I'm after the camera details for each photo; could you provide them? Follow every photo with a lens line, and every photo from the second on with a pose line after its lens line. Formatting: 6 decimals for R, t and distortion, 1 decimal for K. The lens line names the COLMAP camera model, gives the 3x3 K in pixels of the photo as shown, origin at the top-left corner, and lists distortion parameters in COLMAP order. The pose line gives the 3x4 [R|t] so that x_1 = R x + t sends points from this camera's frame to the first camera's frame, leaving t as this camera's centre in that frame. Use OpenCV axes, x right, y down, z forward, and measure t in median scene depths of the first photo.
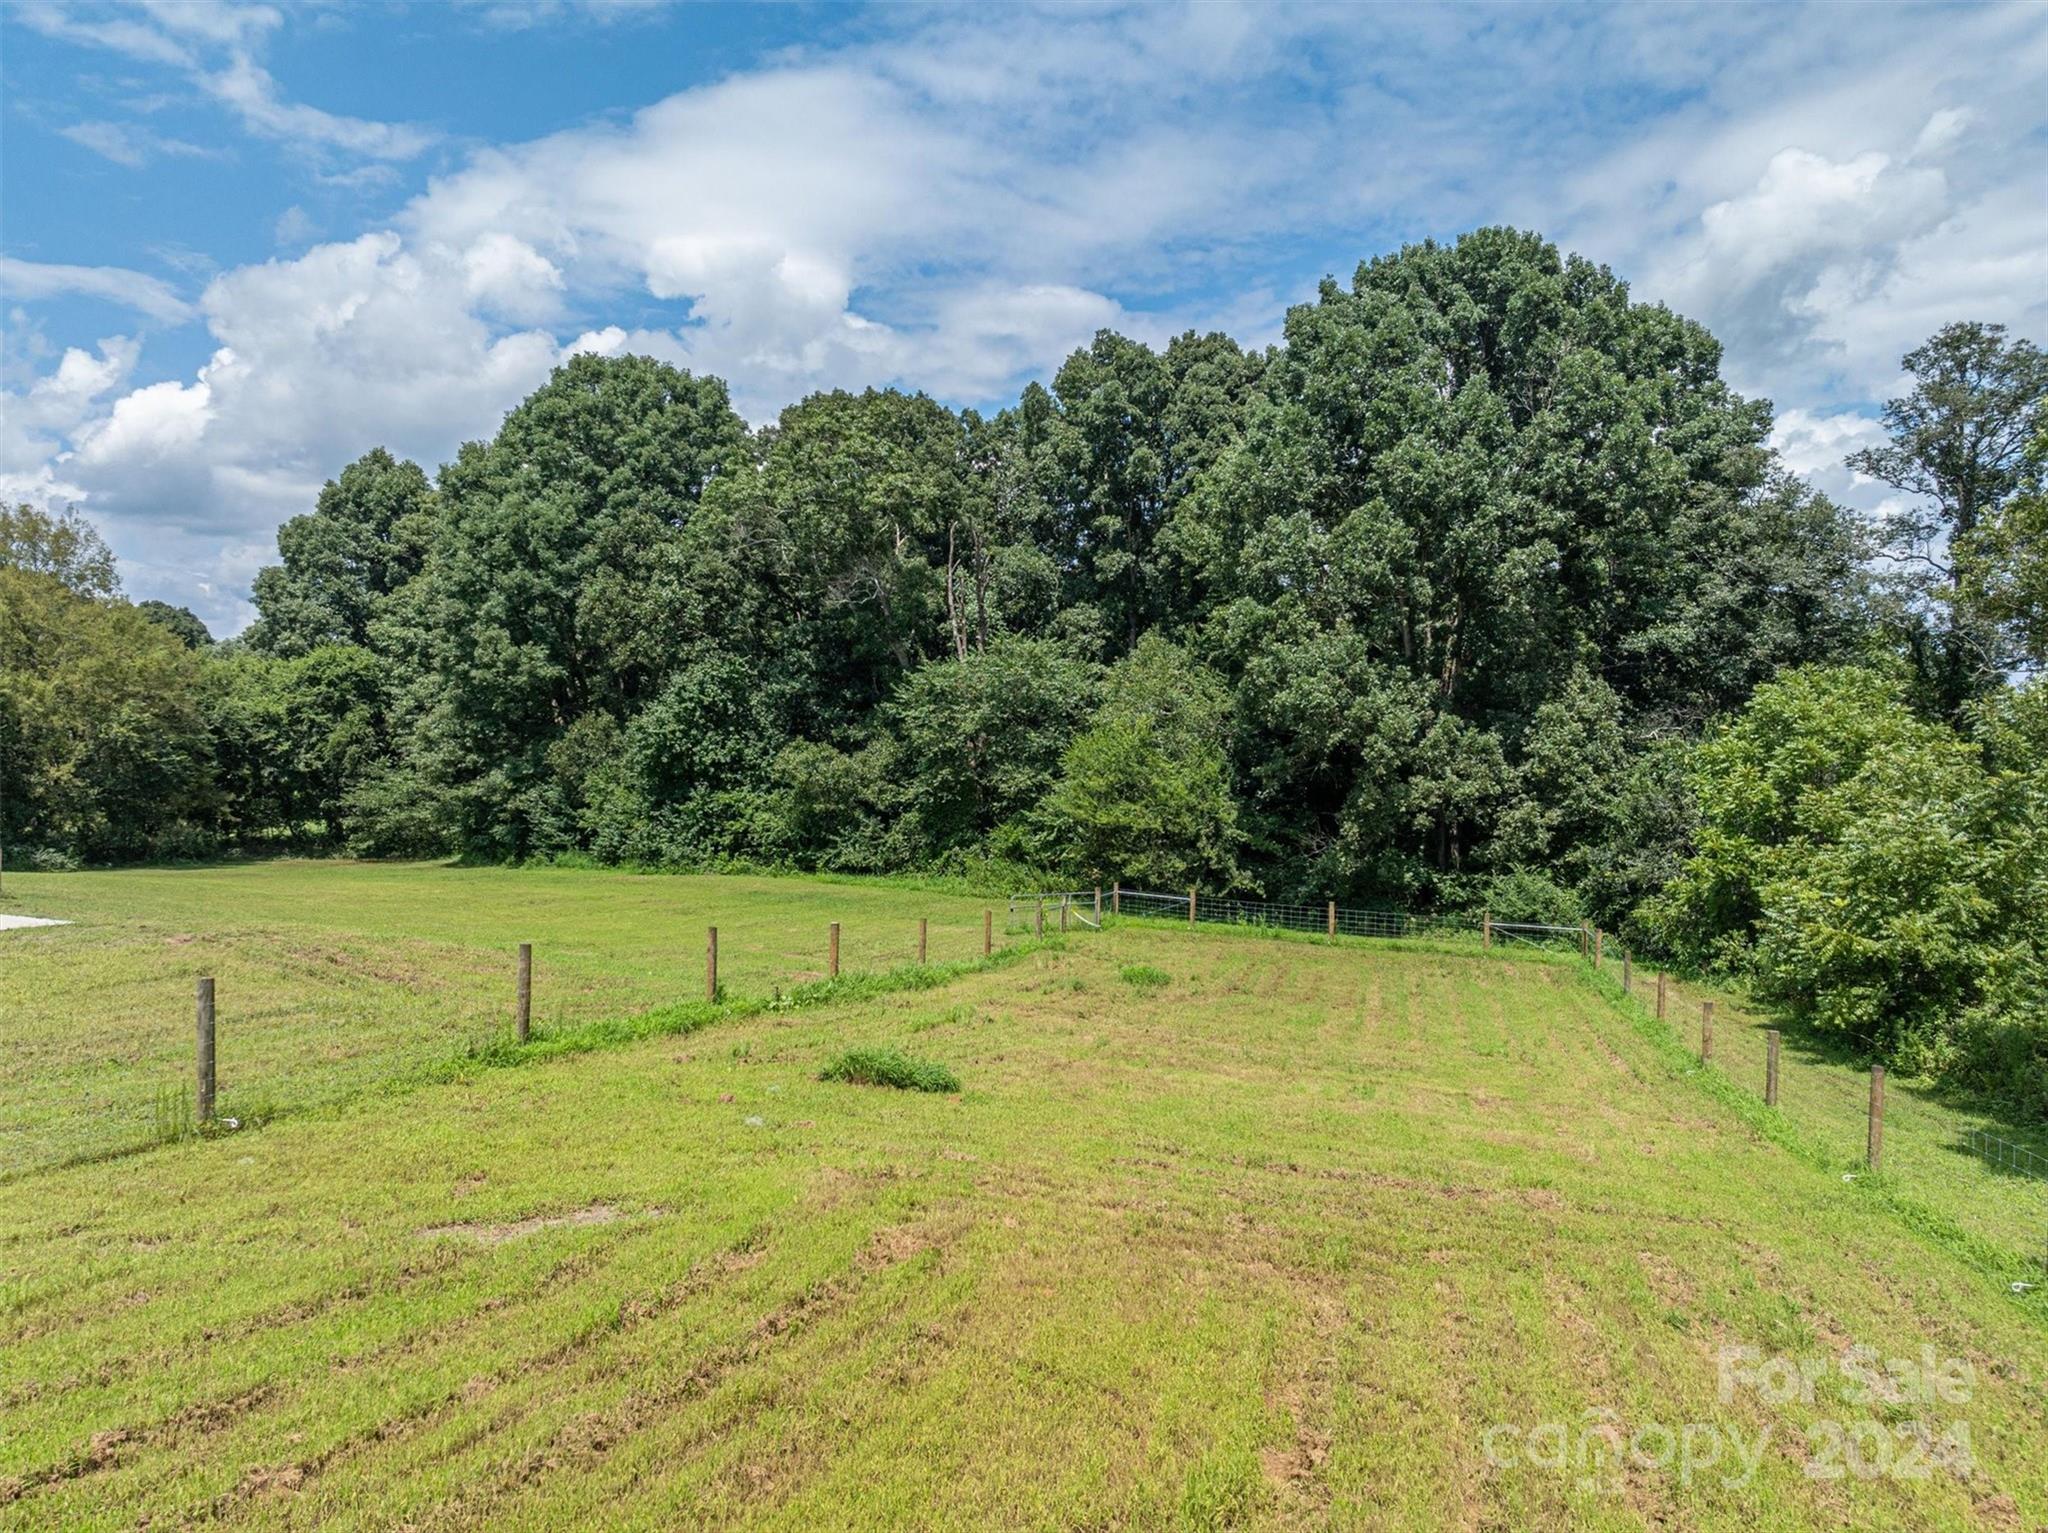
lens RADIAL K [[1499.9, 0, 1021.6], [0, 1499.9, 754.9], [0, 0, 1]] dist [0.005201, 0.001005]
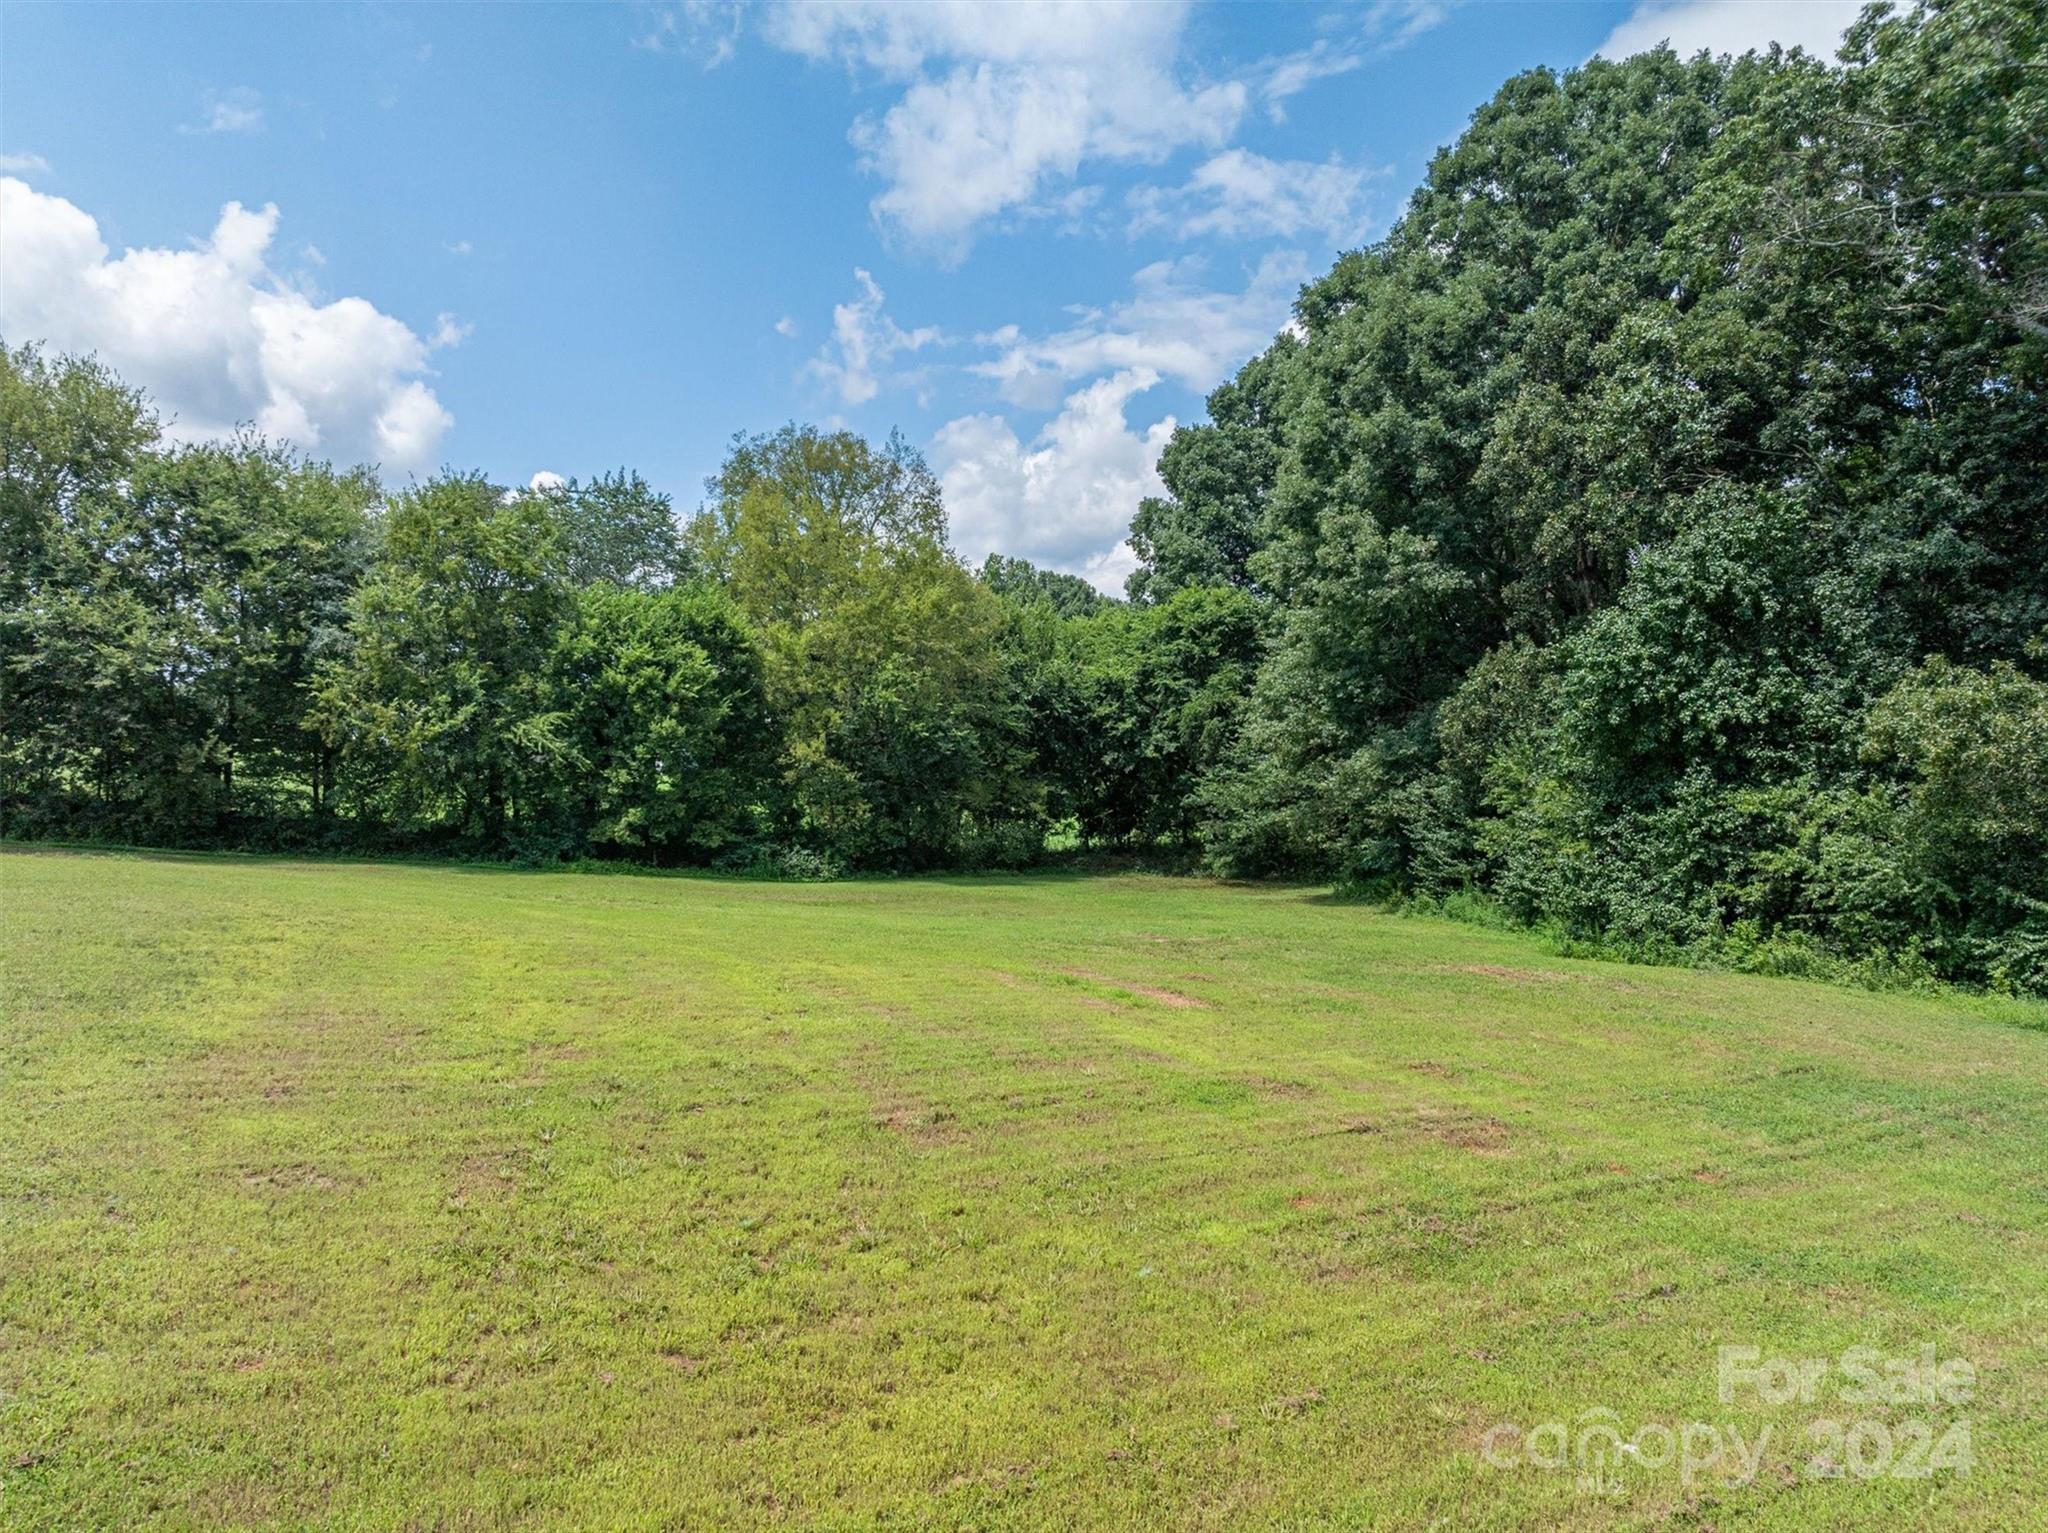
lens RADIAL K [[1443.1, 0, 1034.8], [0, 1443.1, 760.8], [0, 0, 1]] dist [-0.035537, 0.001101]
pose [[0.761852, 0.001852, -0.647748, -0.075301], [-0.004925, 0.999984, -0.002934, 0.017410], [0.647732, 0.005426, 0.761849, 0.482795]]
